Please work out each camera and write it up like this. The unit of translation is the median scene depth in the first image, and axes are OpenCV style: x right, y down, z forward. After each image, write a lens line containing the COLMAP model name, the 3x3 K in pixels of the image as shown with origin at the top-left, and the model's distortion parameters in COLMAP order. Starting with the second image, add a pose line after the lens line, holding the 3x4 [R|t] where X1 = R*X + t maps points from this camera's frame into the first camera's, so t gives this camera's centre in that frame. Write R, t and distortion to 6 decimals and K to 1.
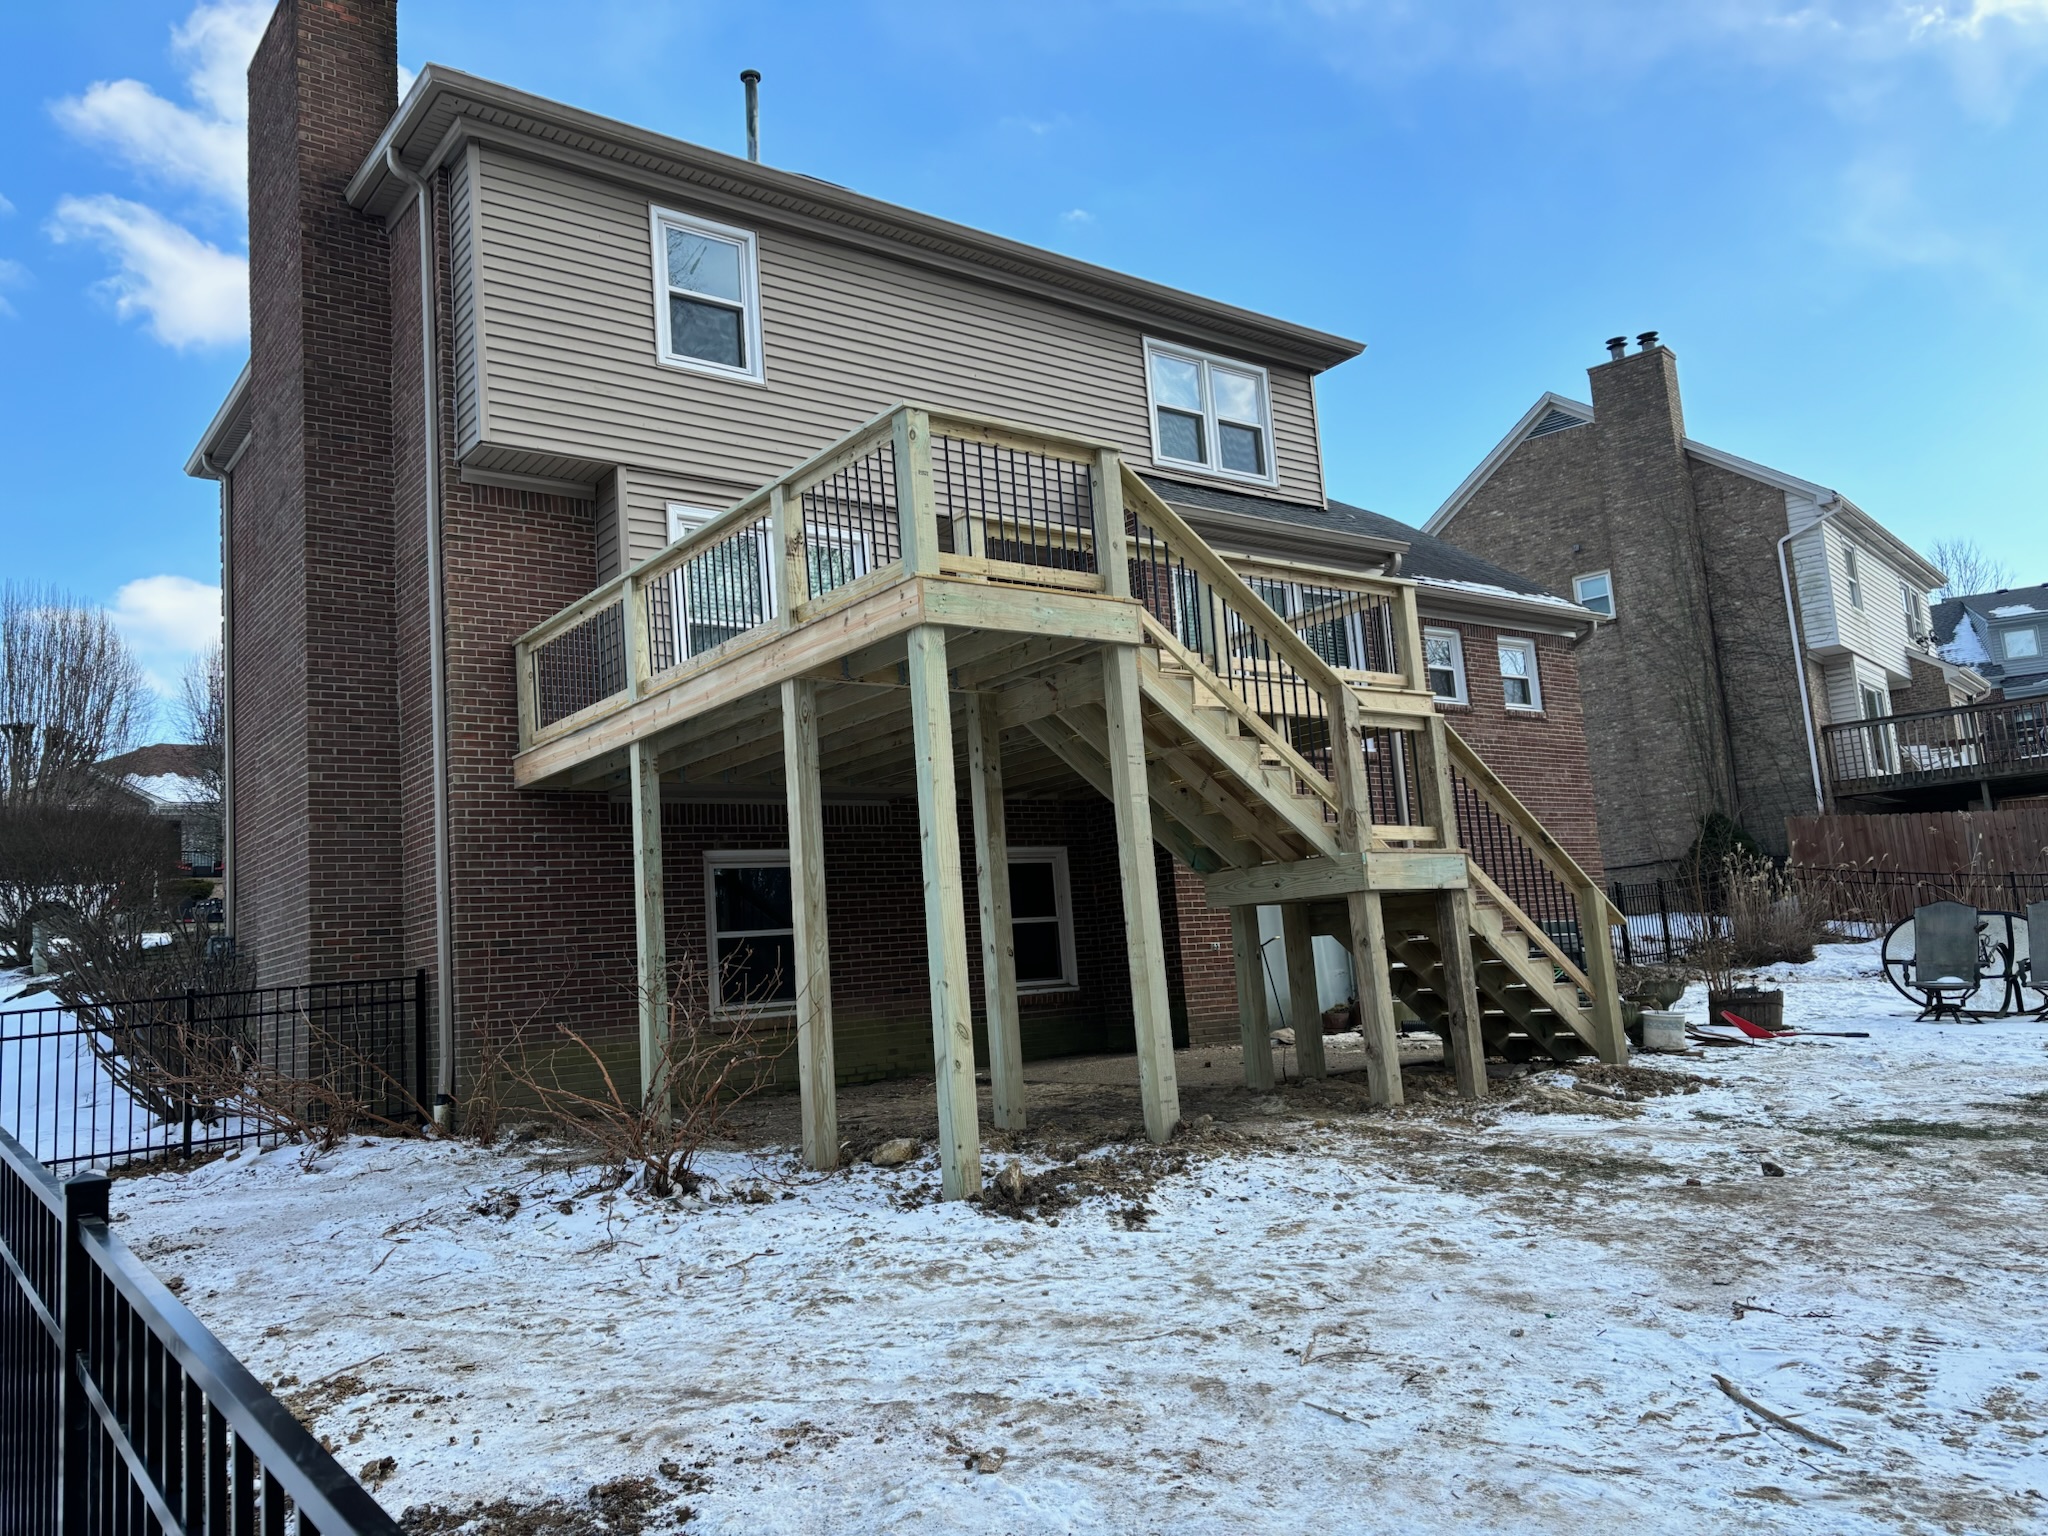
lens RADIAL K [[1550.0, 0, 1012.4], [0, 1550.0, 759.4], [0, 0, 1]] dist [0.059461, -0.050997]
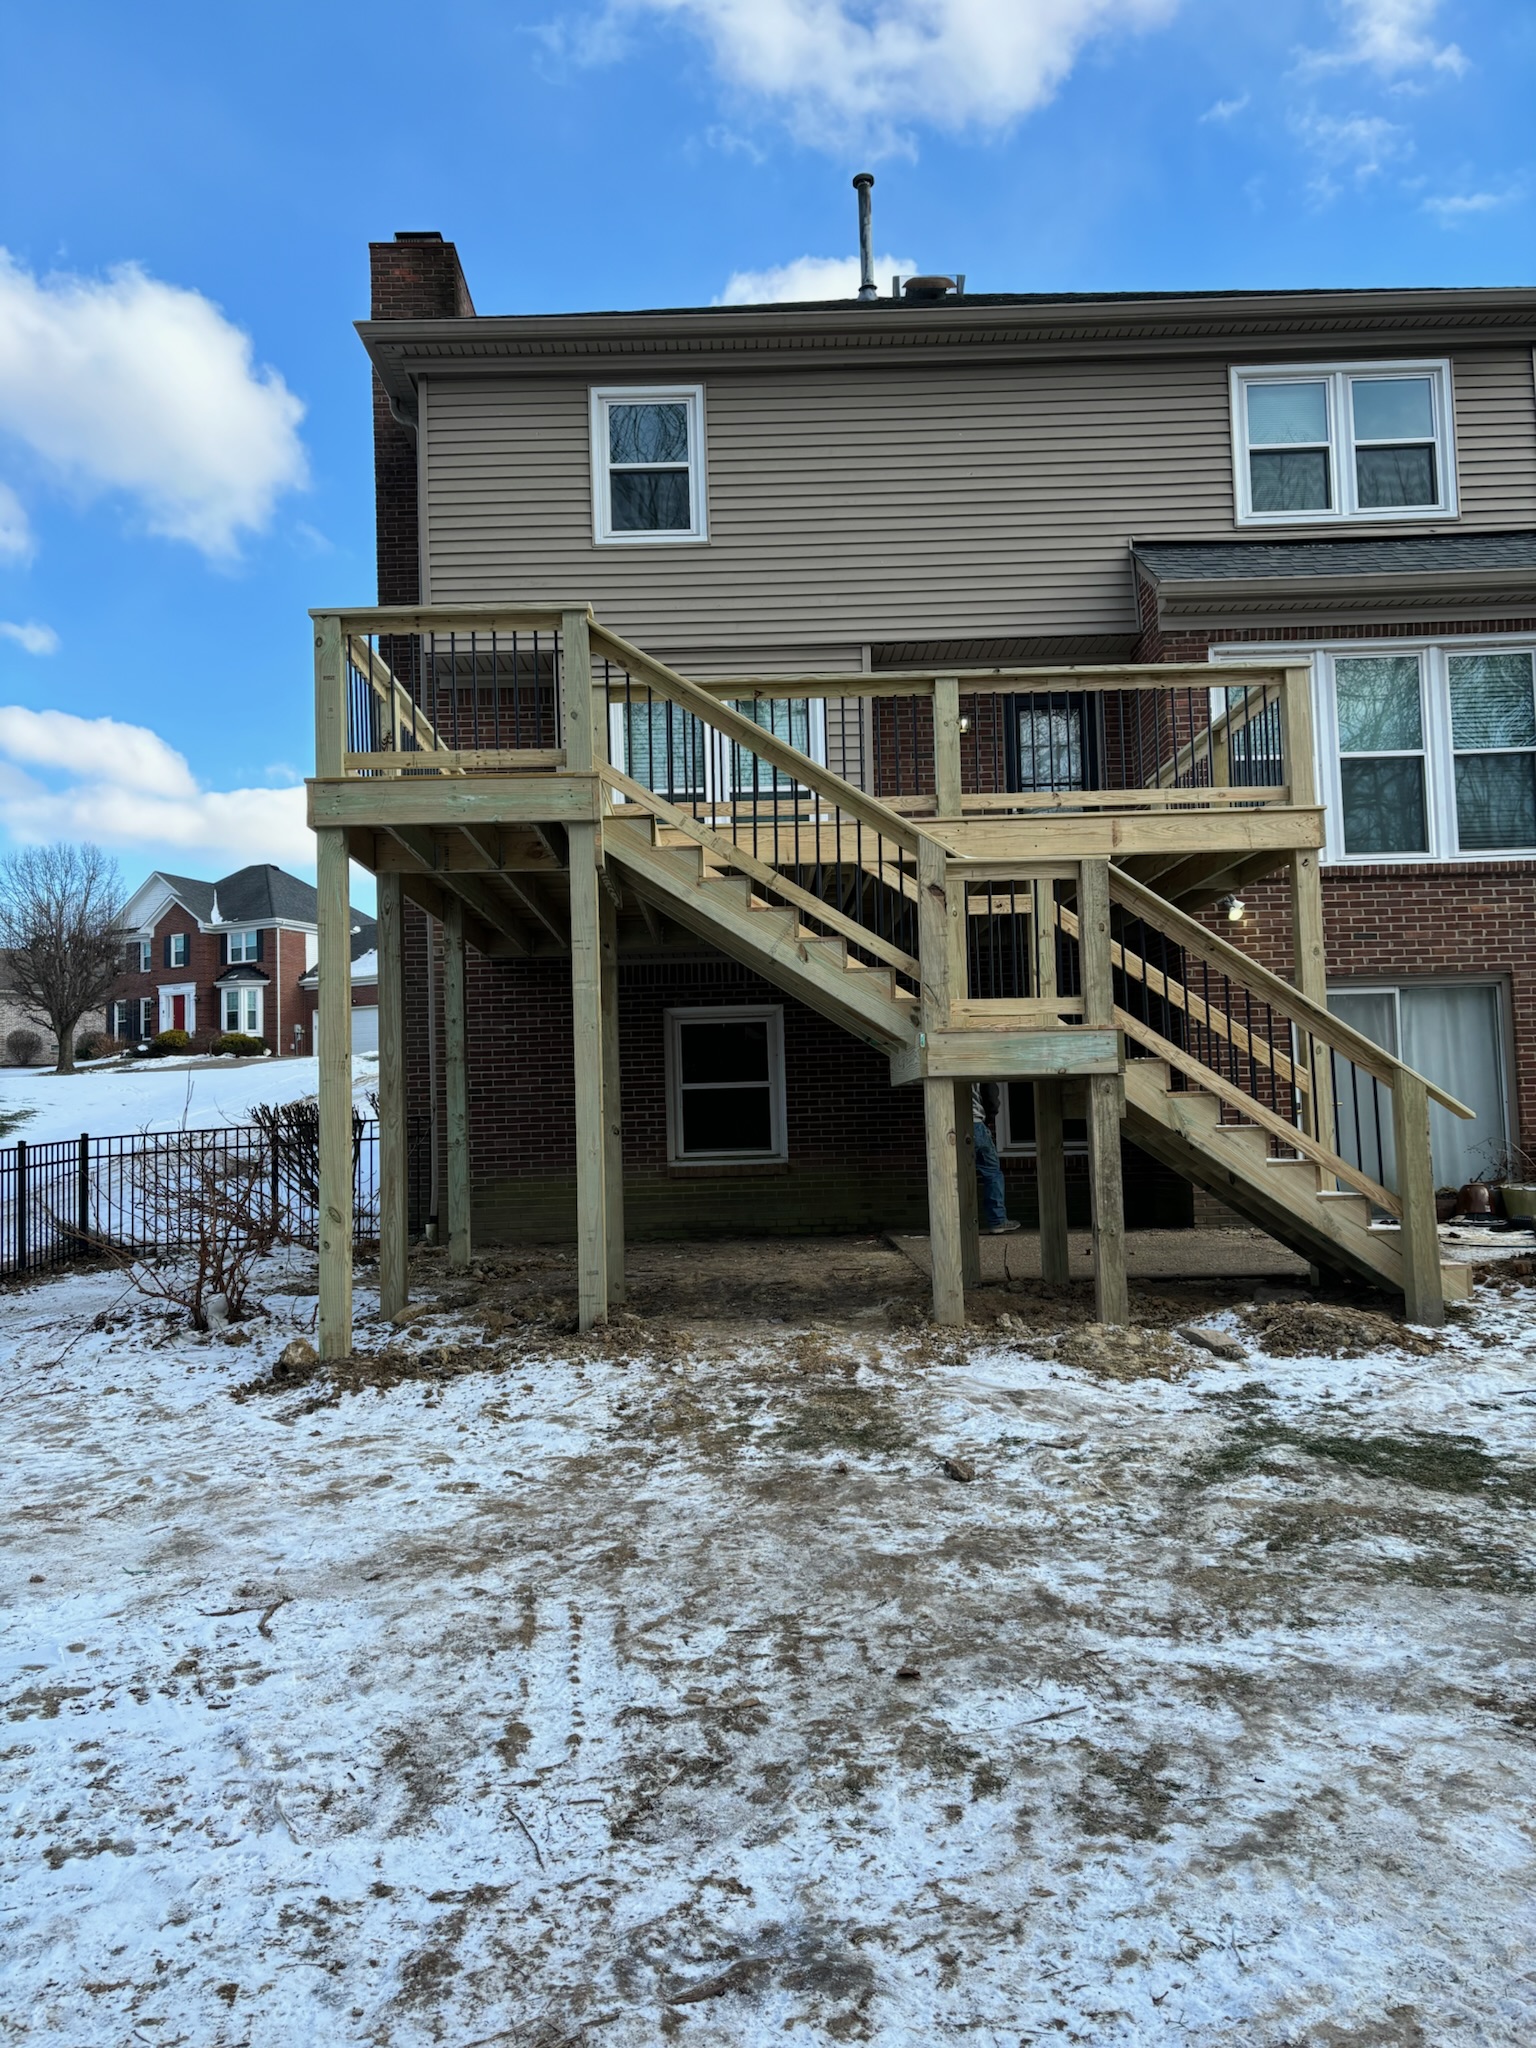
lens RADIAL K [[1550.0, 0, 768.0], [0, 1550.0, 1024.0], [0, 0, 1]] dist [0.059461, -0.050997]
pose [[0.797793, 0.004546, -0.602914, 0.496651], [0.060816, 0.994265, 0.087970, -0.018751], [0.599856, -0.106849, 0.792941, 0.203805]]
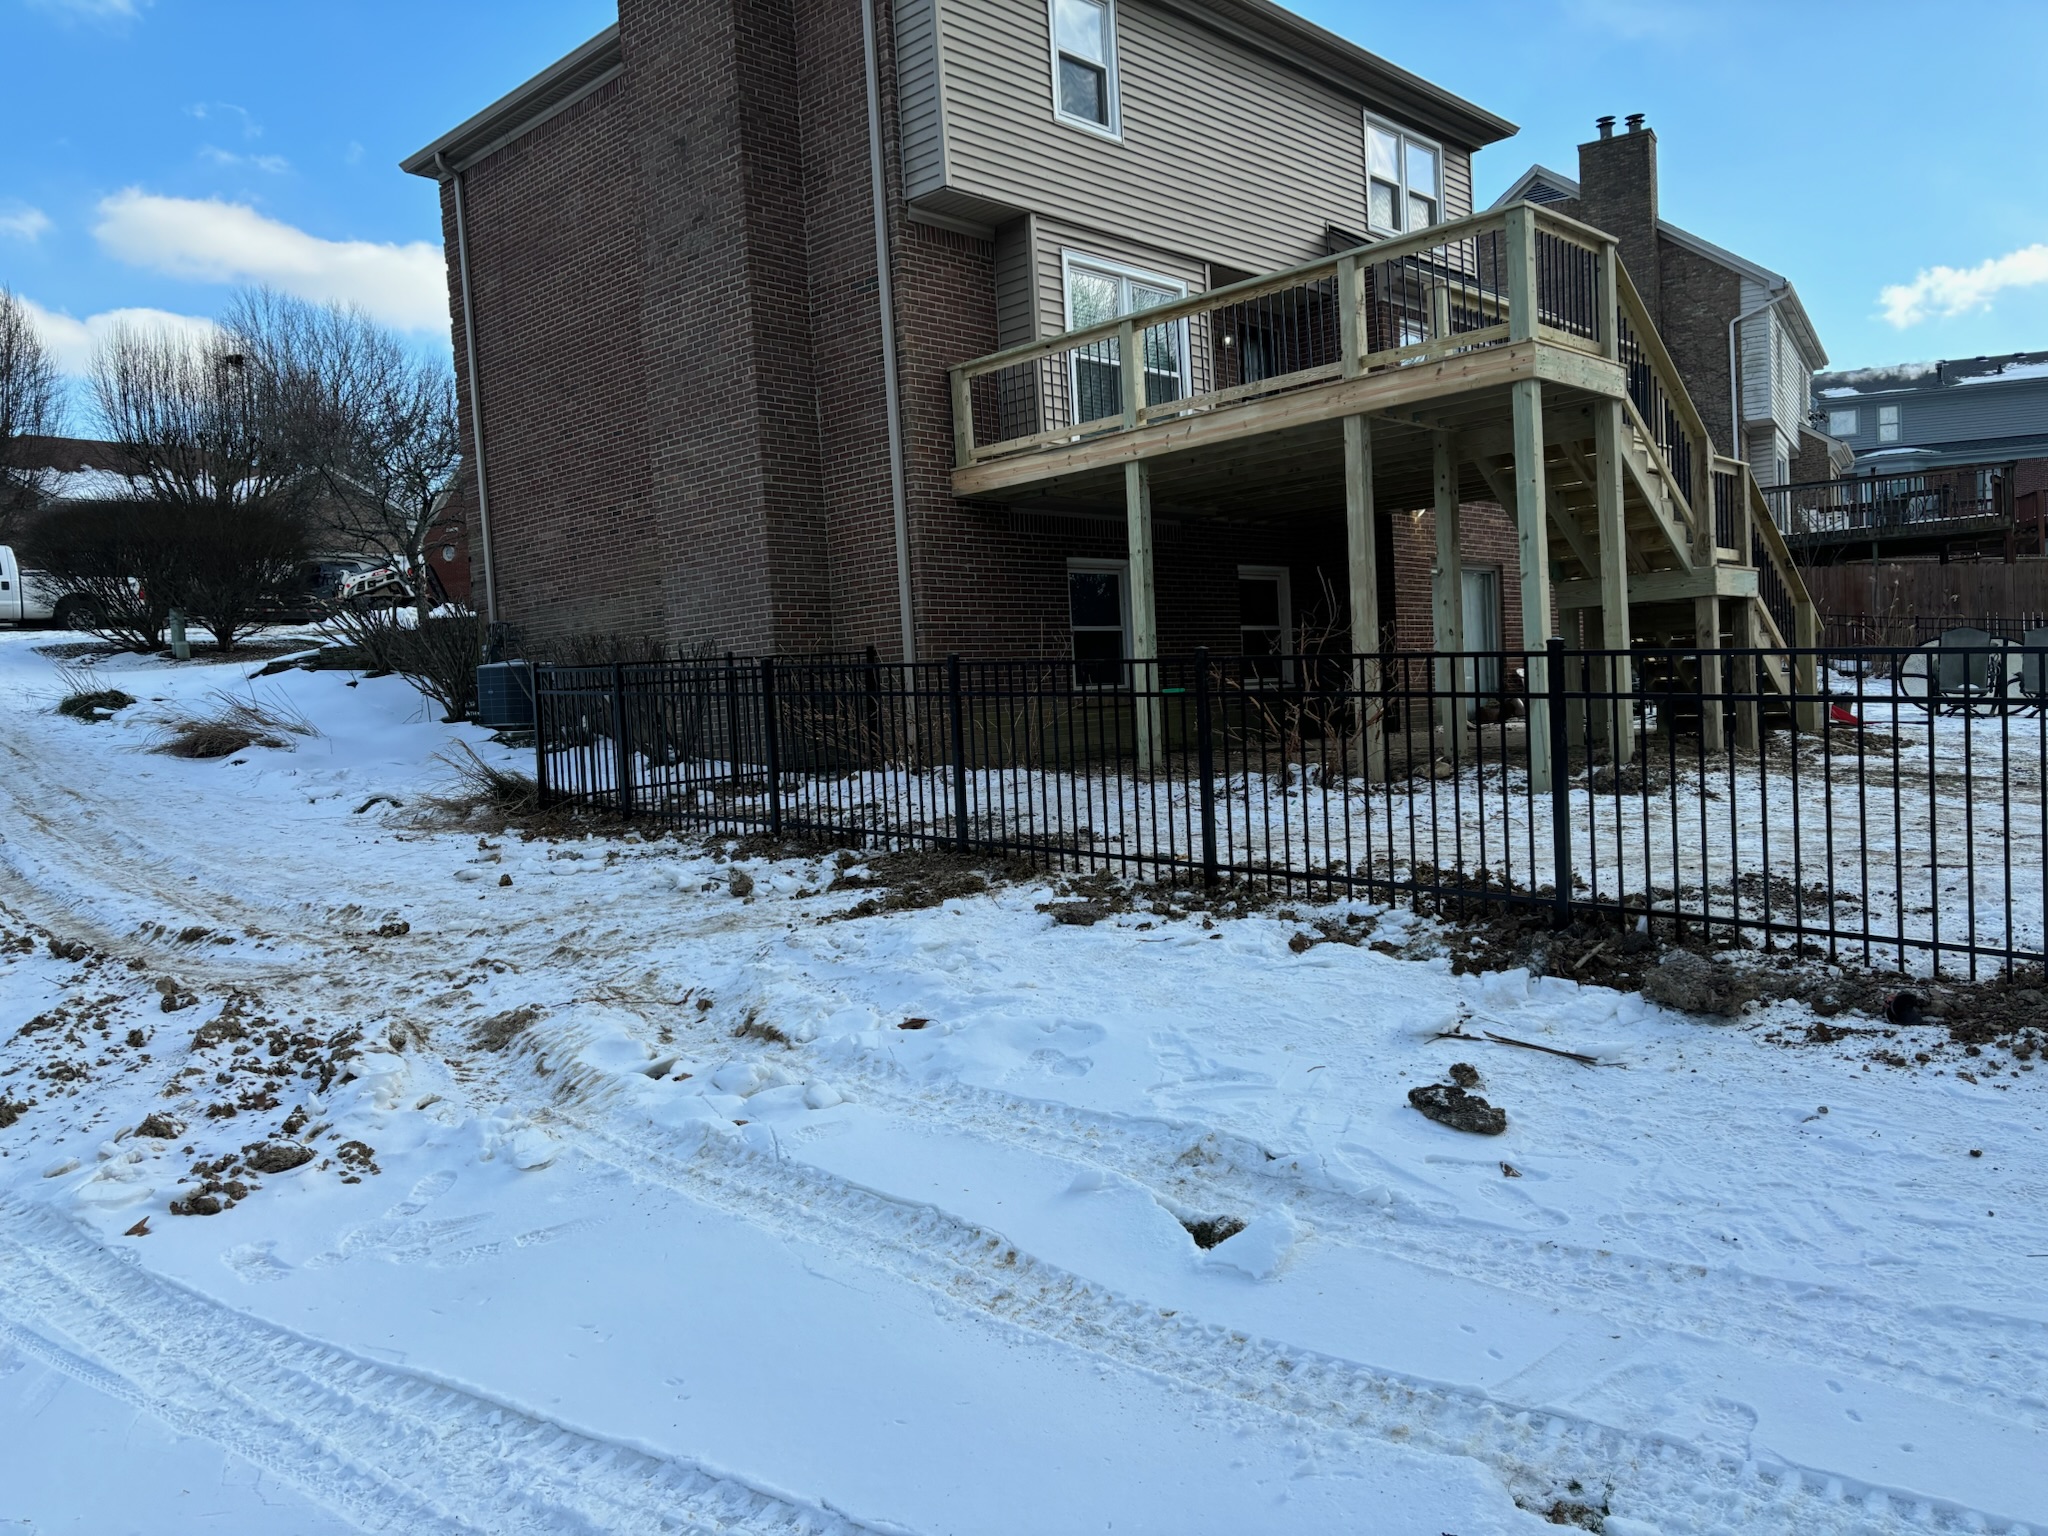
lens RADIAL K [[1556.6, 0, 1024.0], [0, 1556.6, 768.0], [0, 0, 1]] dist [0.079964, -0.049665]
pose [[0.986789, 0.013787, 0.161425, -0.424482], [-0.040692, 0.985524, 0.164580, 0.023155], [-0.156819, -0.168974, 0.973065, -0.186090]]
